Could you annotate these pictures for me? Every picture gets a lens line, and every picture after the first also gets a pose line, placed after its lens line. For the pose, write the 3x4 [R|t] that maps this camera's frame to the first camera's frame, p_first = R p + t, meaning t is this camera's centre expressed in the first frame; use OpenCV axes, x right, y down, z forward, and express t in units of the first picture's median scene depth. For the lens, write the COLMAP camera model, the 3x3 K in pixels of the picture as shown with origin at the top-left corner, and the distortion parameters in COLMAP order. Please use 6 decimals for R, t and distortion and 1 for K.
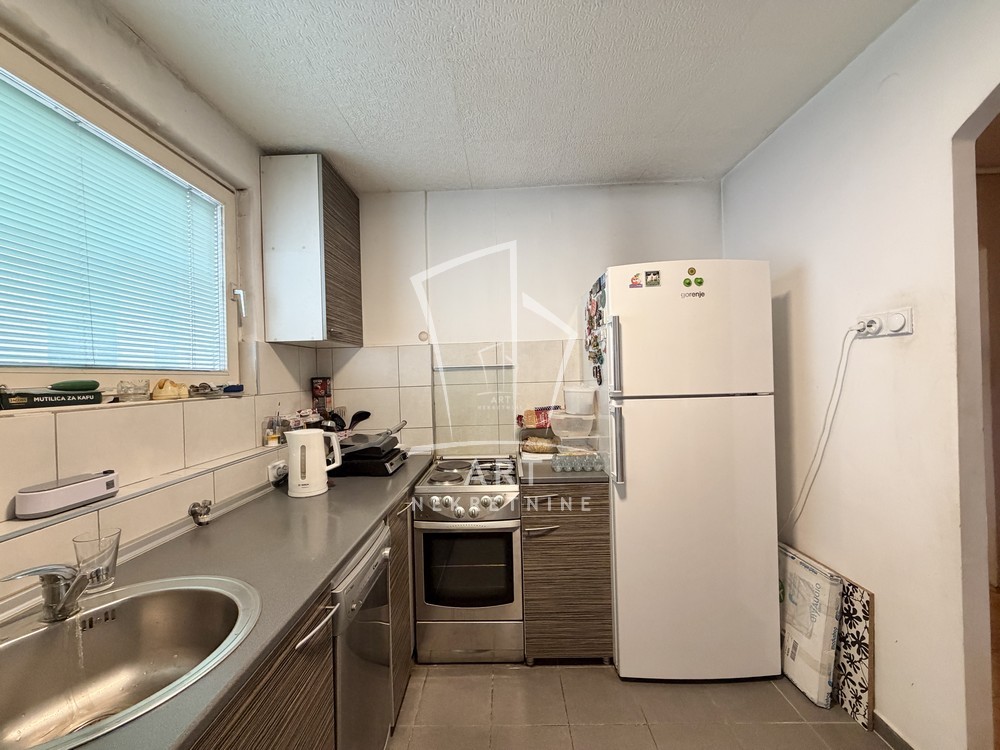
lens RADIAL K [[398.4, 0, 492.0], [0, 398.4, 377.1], [0, 0, 1]] dist [-0.001999, 0.000227]
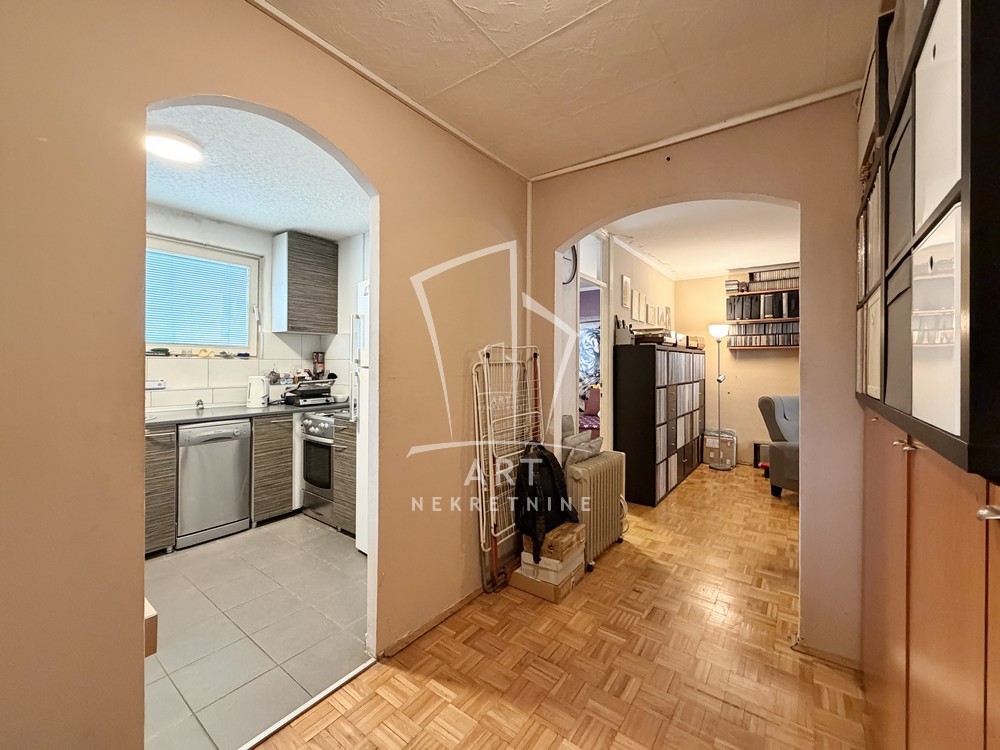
lens RADIAL K [[398.4, 0, 485.6], [0, 398.4, 356.0], [0, 0, 1]] dist [-0.001999, 0.000227]
pose [[0.819486, 0.024192, -0.572588, 1.523655], [-0.032733, 0.999453, -0.004620, 0.001954], [0.572163, 0.022529, 0.819830, 0.001643]]
